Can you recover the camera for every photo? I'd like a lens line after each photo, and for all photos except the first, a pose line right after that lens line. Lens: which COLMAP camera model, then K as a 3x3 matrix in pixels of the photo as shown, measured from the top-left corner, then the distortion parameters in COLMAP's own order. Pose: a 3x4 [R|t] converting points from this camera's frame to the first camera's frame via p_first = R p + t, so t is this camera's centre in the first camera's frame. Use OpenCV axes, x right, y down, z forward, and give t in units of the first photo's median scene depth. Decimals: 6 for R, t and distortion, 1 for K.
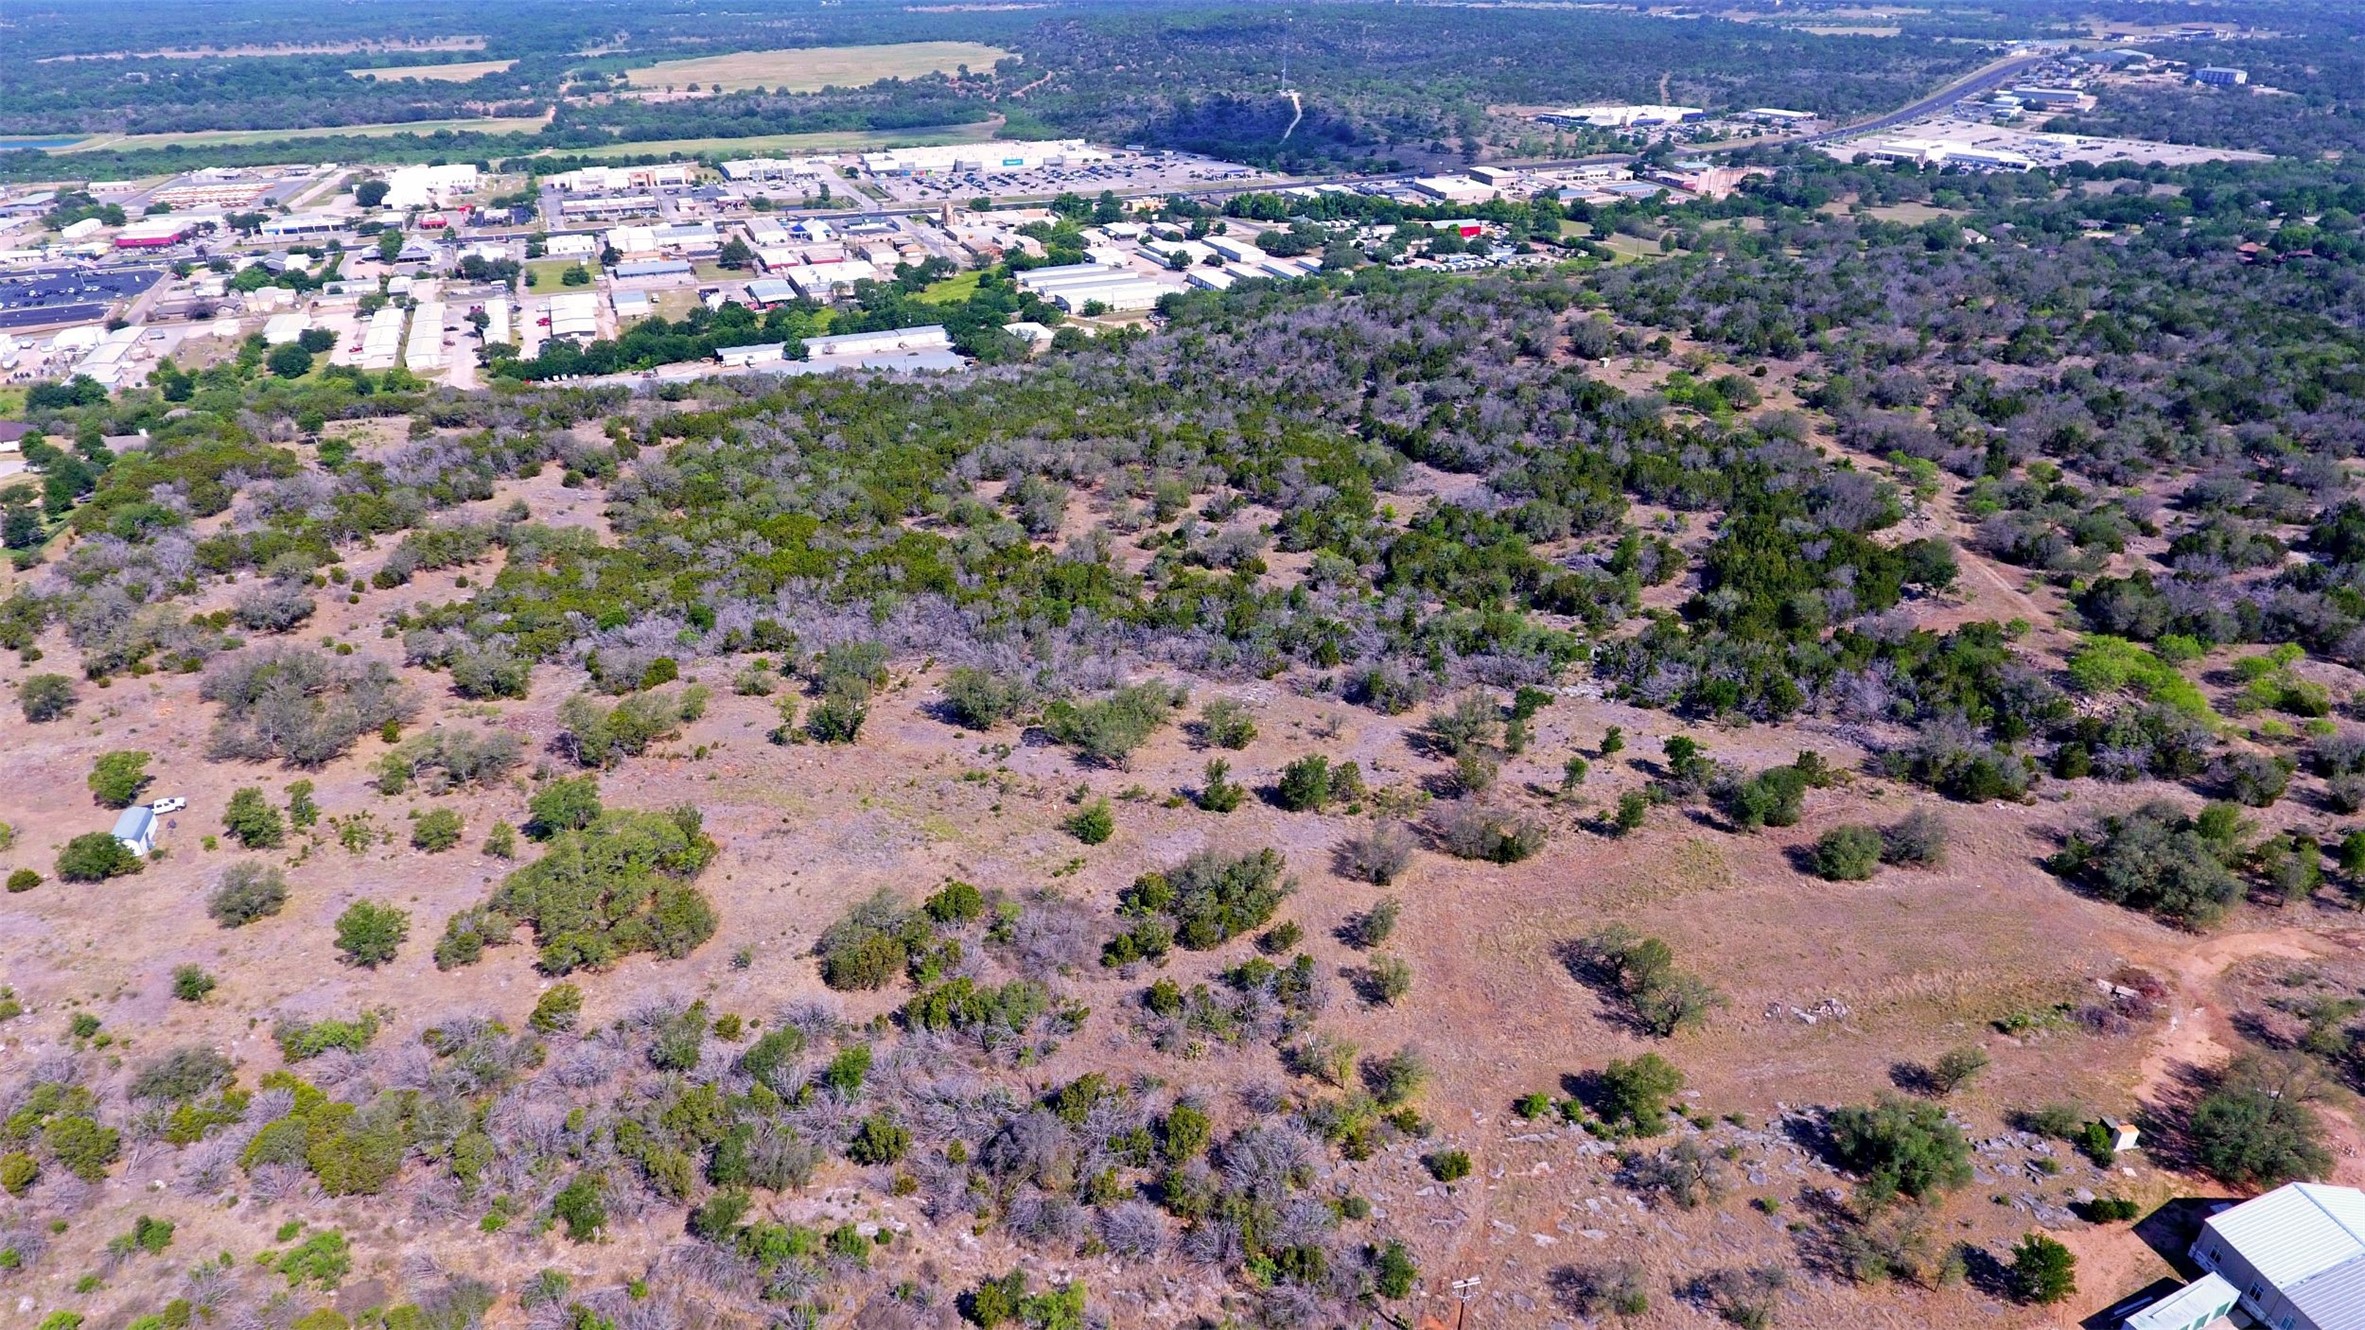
lens RADIAL K [[1438.5, 0, 1182.5], [0, 1438.5, 665.0], [0, 0, 1]] dist [-0.005231, 0.000461]
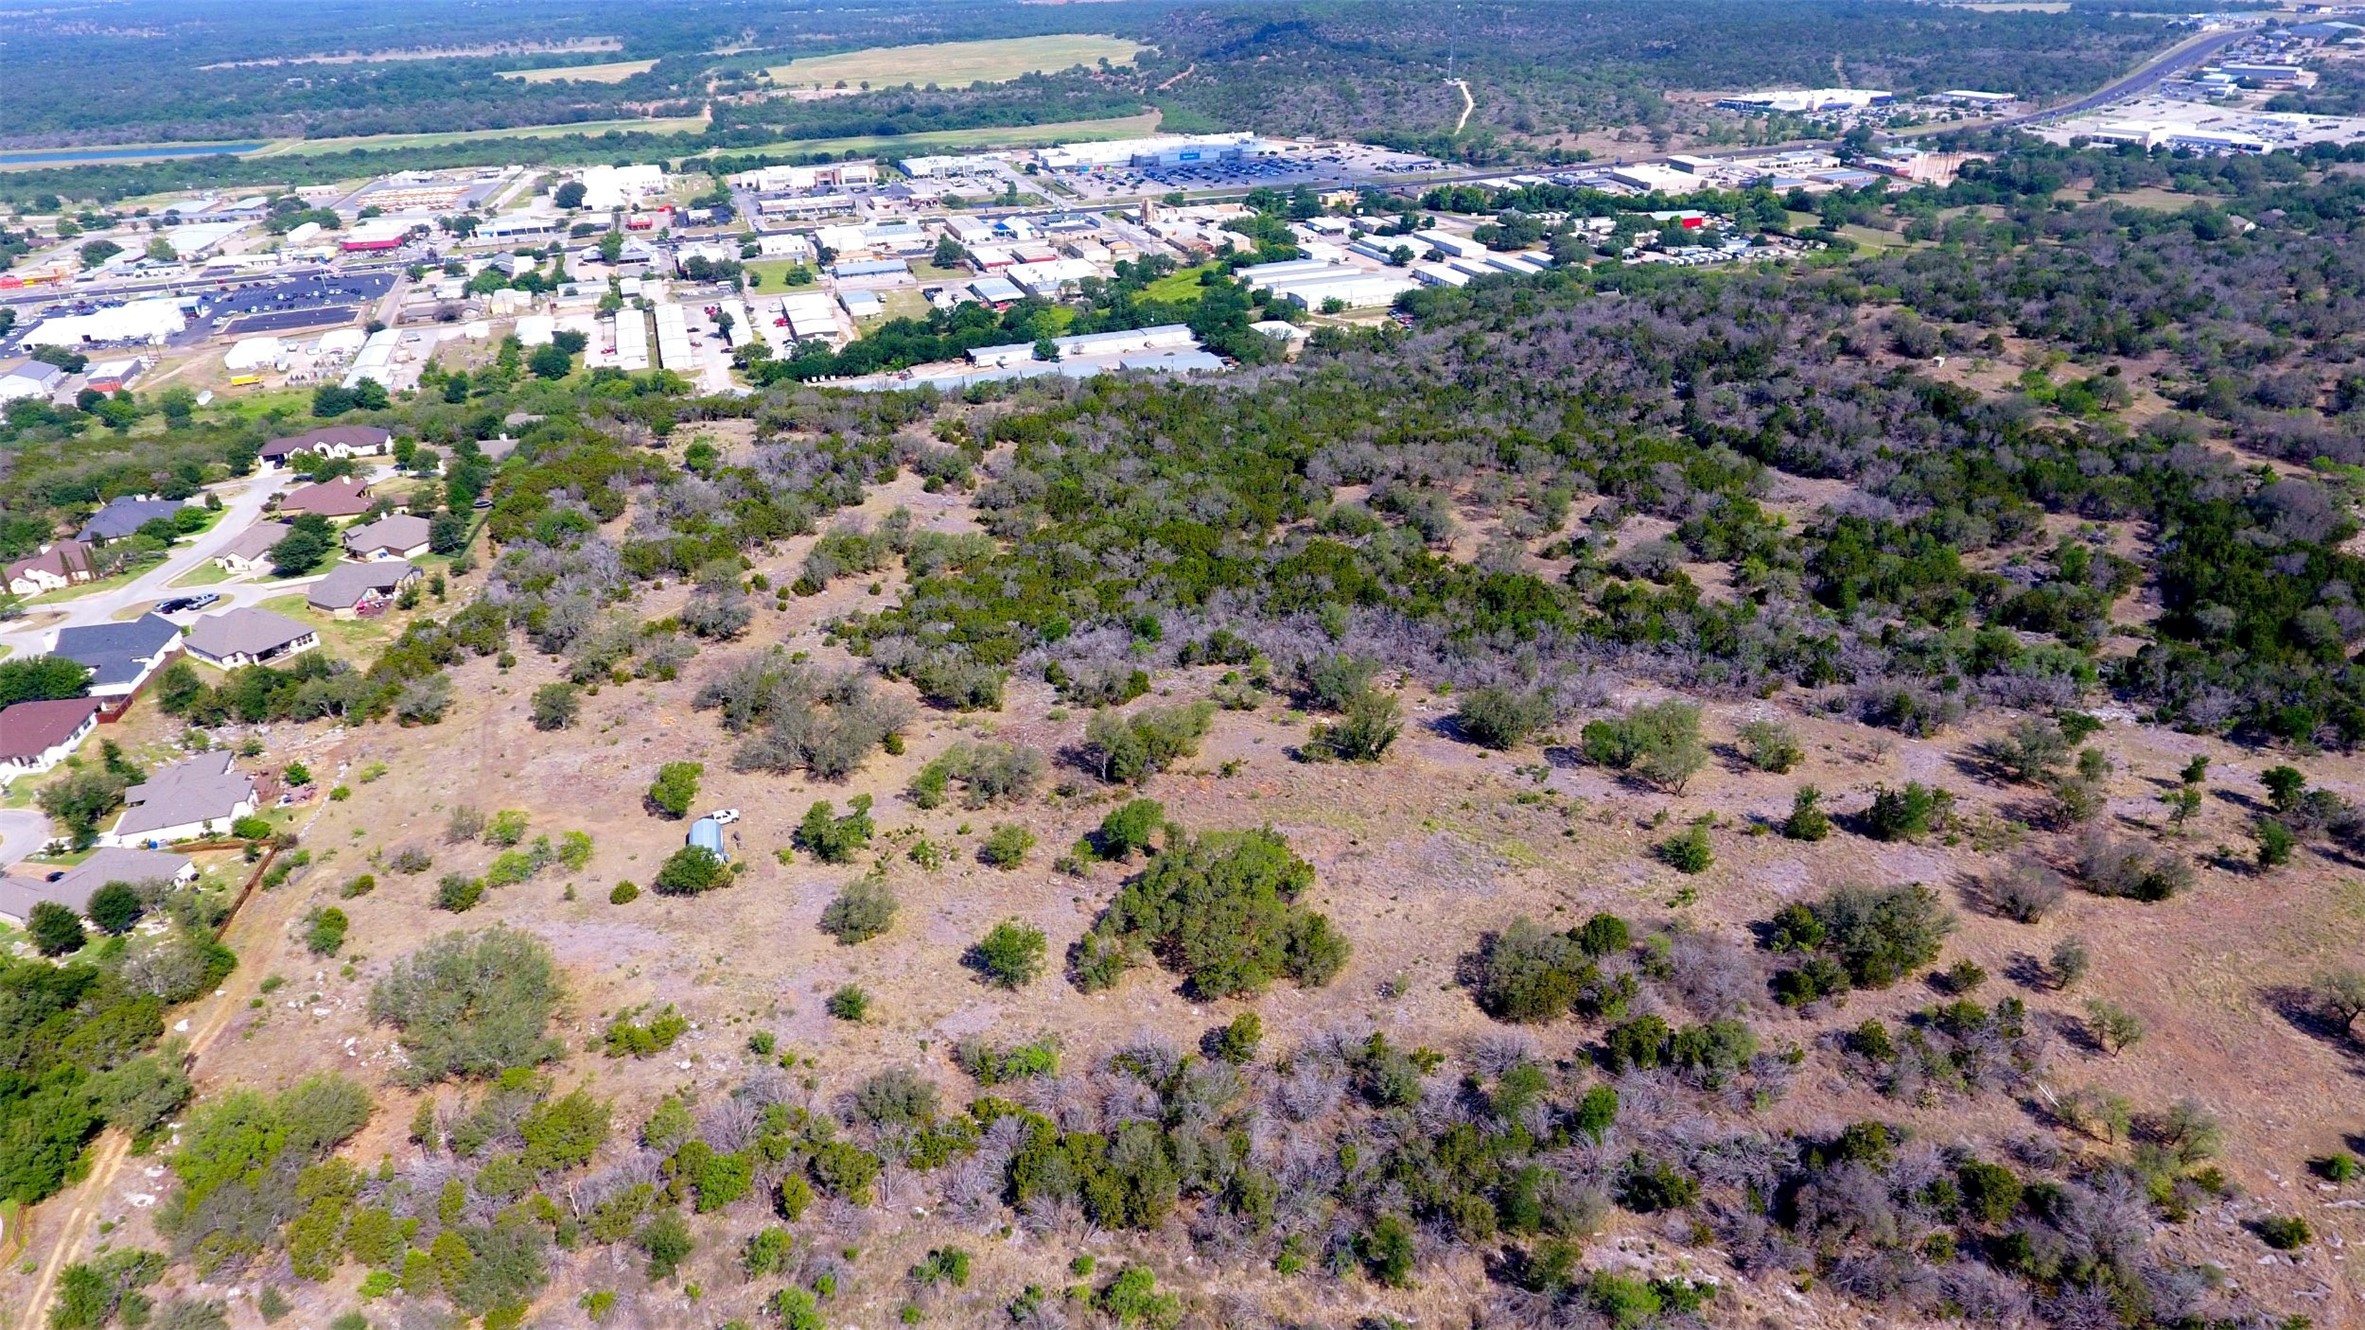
lens RADIAL K [[1448.4, 0, 1159.4], [0, 1448.4, 667.7], [0, 0, 1]] dist [-0.004359, -0.000460]
pose [[0.998125, 0.008788, -0.060567, -0.097050], [-0.008435, 0.999946, 0.006076, -0.004426], [0.060617, -0.005553, 0.998146, 0.001974]]
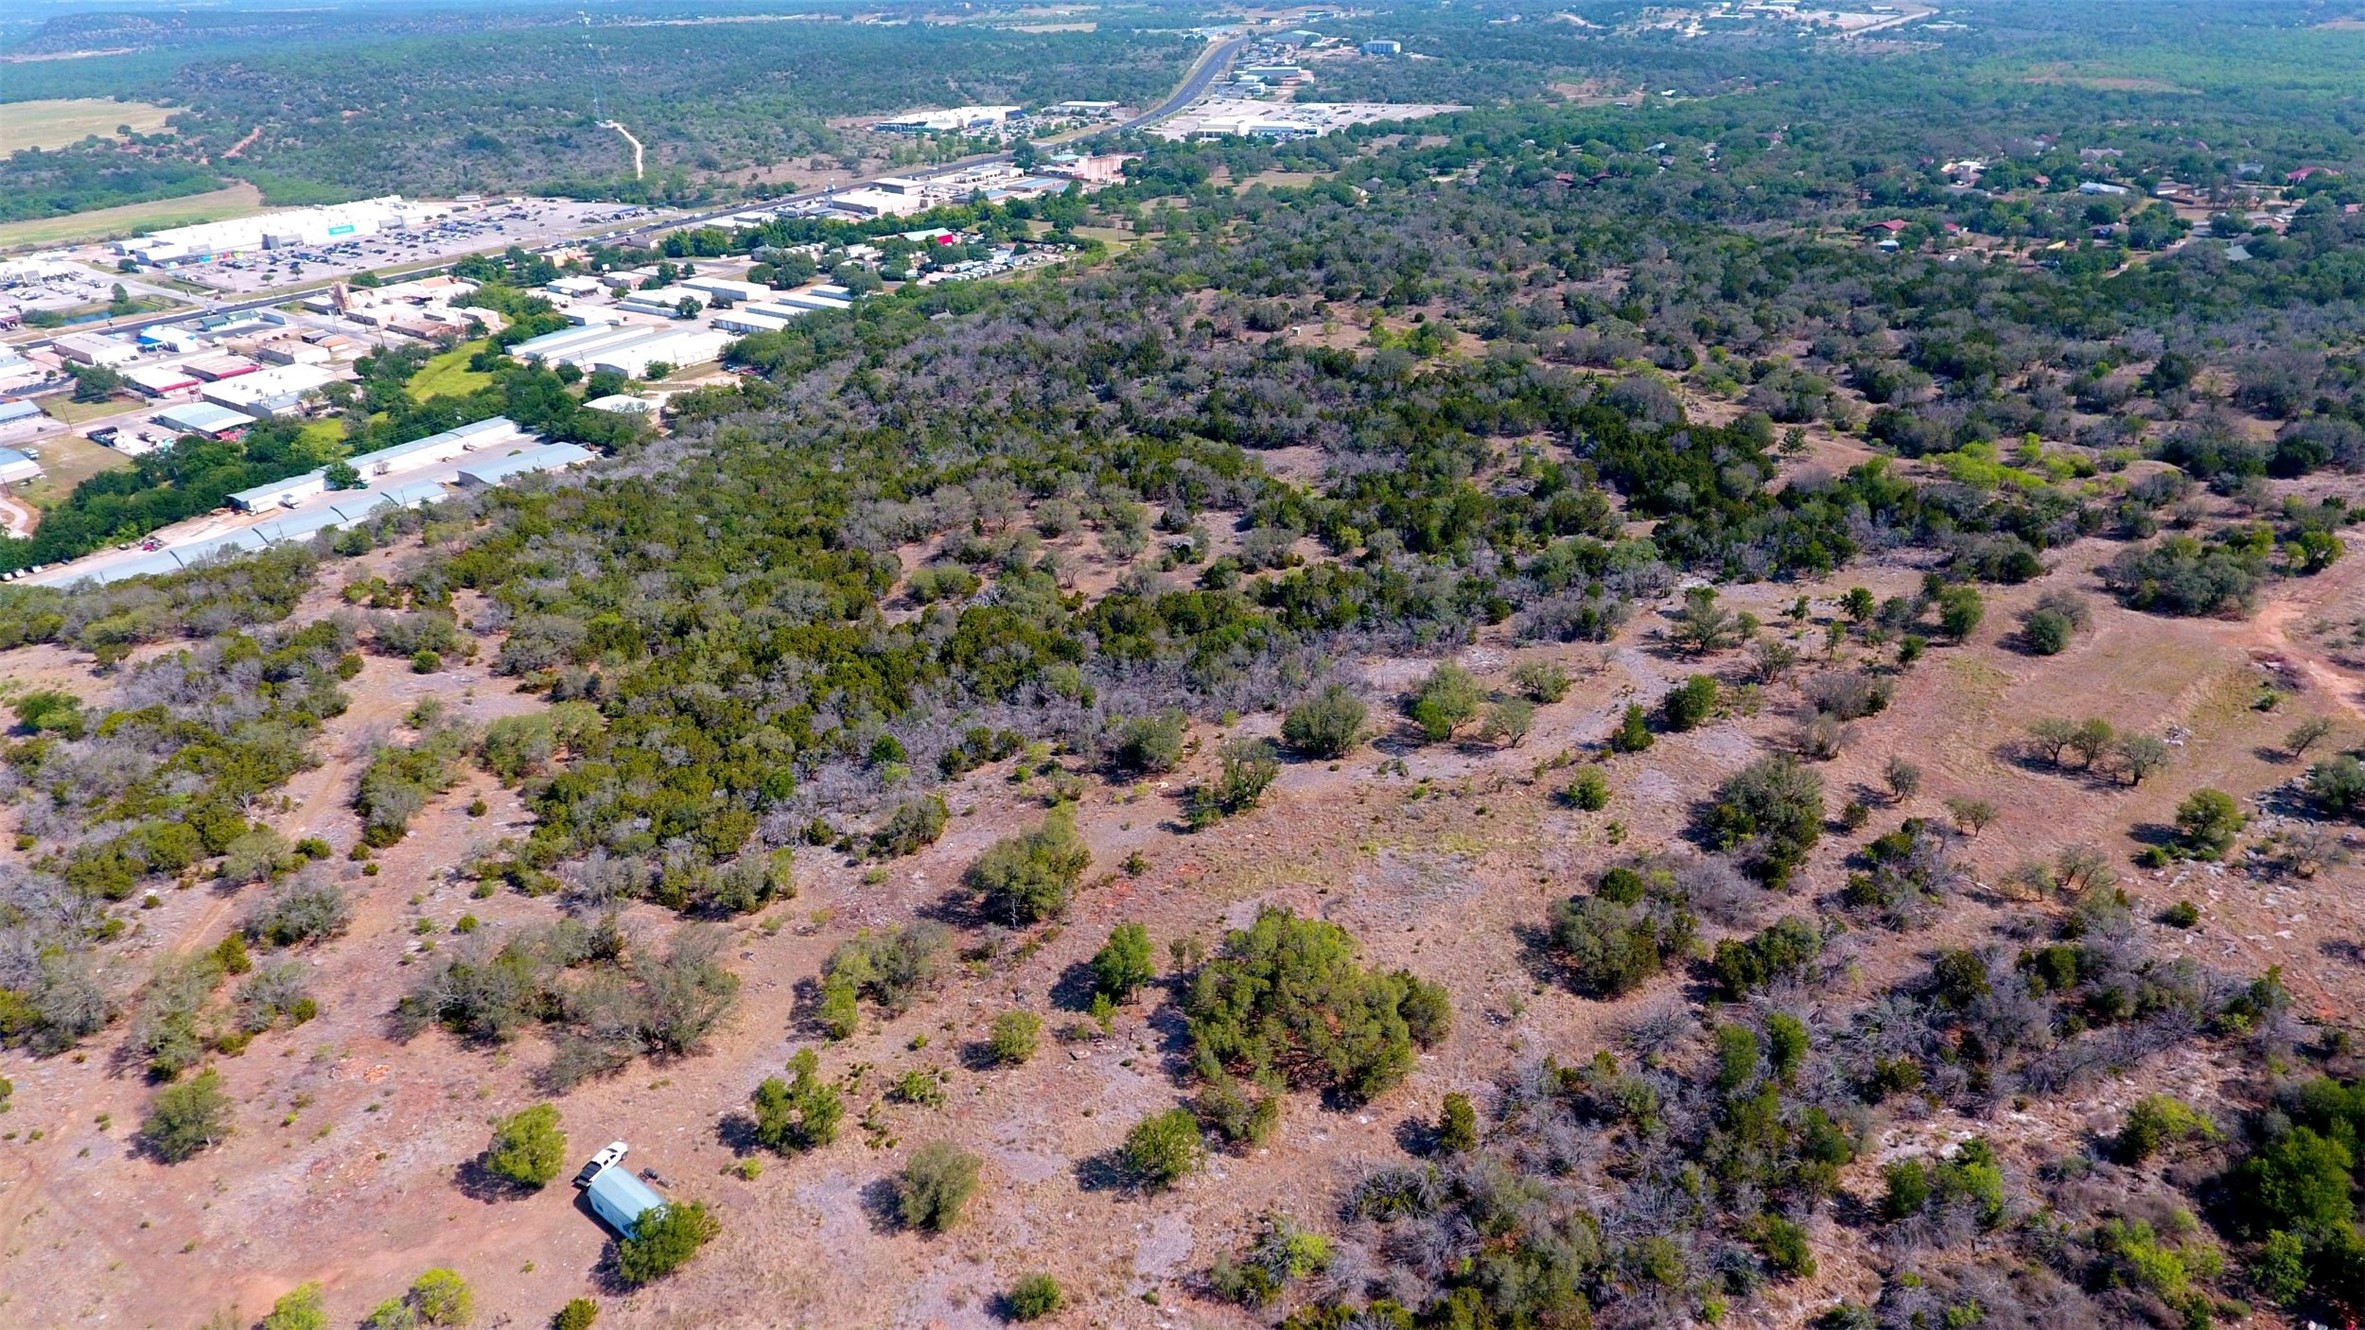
lens RADIAL K [[1438.5, 0, 1182.5], [0, 1438.5, 665.0], [0, 0, 1]] dist [-0.005231, 0.000461]
pose [[0.844112, -0.258145, 0.469932, -0.209824], [0.261333, 0.963395, 0.059798, -0.031703], [-0.468166, 0.072333, 0.880675, 0.057069]]
